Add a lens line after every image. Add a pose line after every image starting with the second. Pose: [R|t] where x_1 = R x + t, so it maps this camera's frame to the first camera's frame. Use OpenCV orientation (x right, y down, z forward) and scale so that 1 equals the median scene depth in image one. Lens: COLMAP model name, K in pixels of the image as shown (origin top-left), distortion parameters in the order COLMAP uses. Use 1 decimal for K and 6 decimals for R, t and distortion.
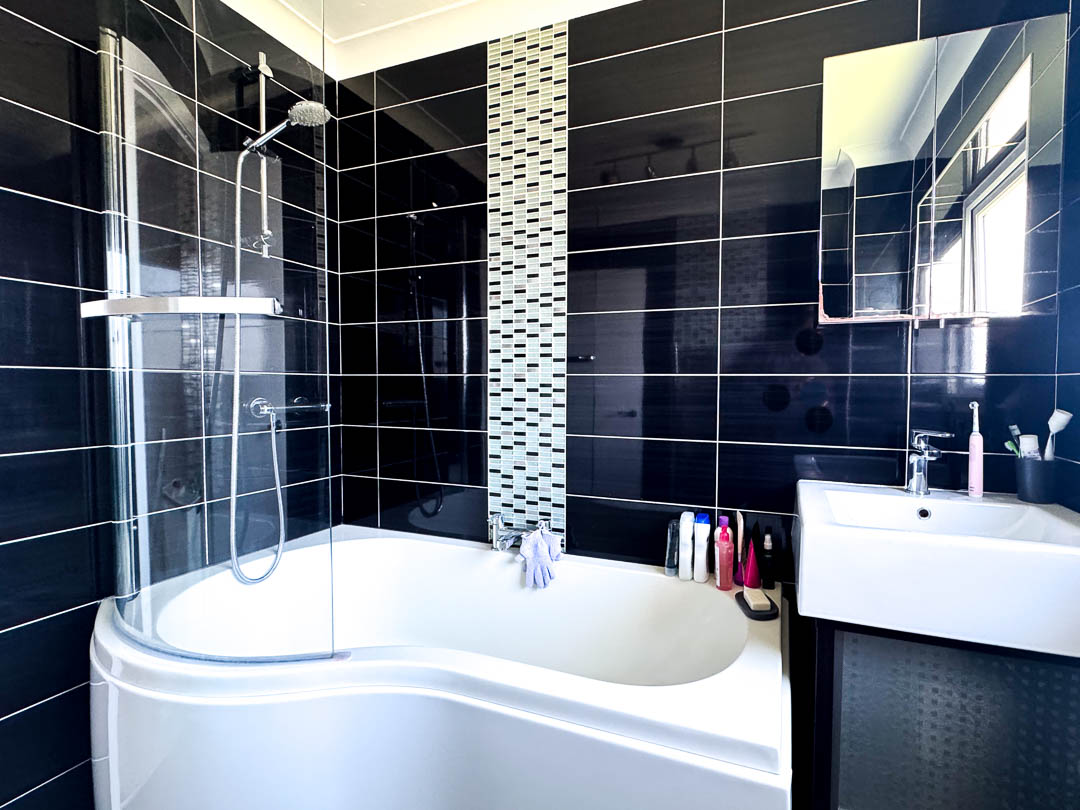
lens RADIAL K [[444.3, 0, 541.2], [0, 444.3, 402.3], [0, 0, 1]] dist [-0.001882, -0.000009]
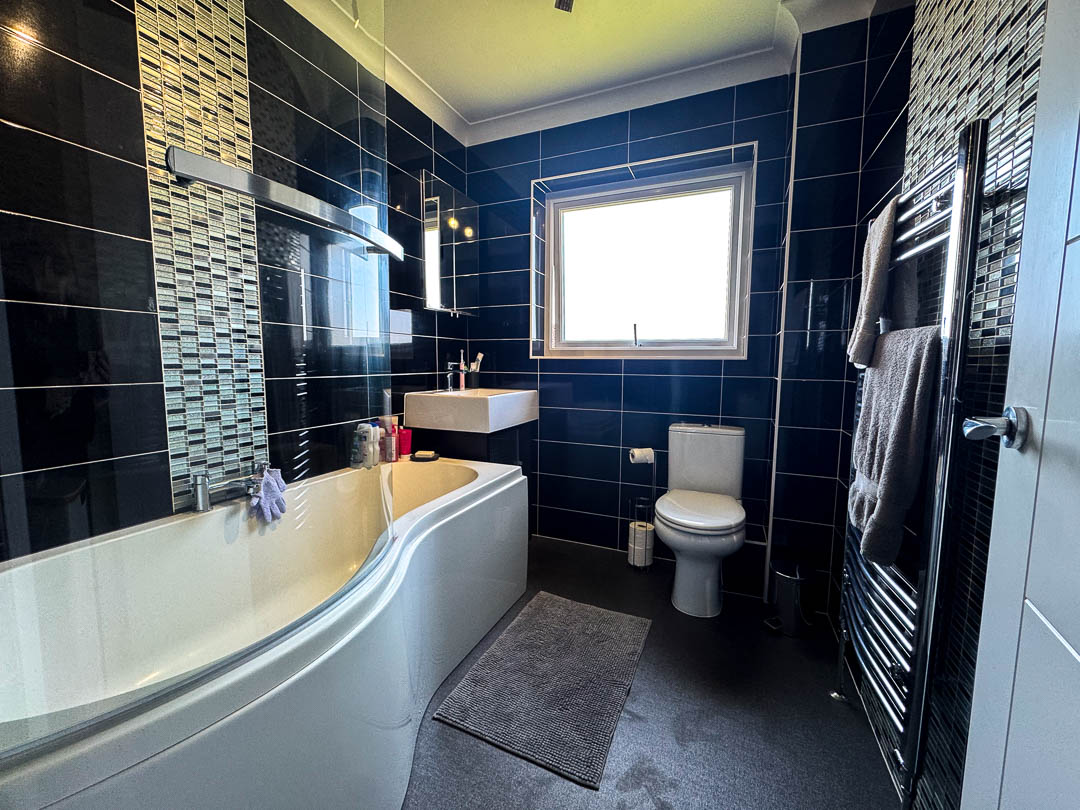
lens RADIAL K [[444.3, 0, 541.2], [0, 444.3, 402.3], [0, 0, 1]] dist [-0.001882, -0.000009]
pose [[0.089523, -0.096396, 0.991309, -0.934618], [0.024947, 0.995210, 0.094522, 0.043933], [-0.995672, 0.016268, 0.091499, 0.237492]]
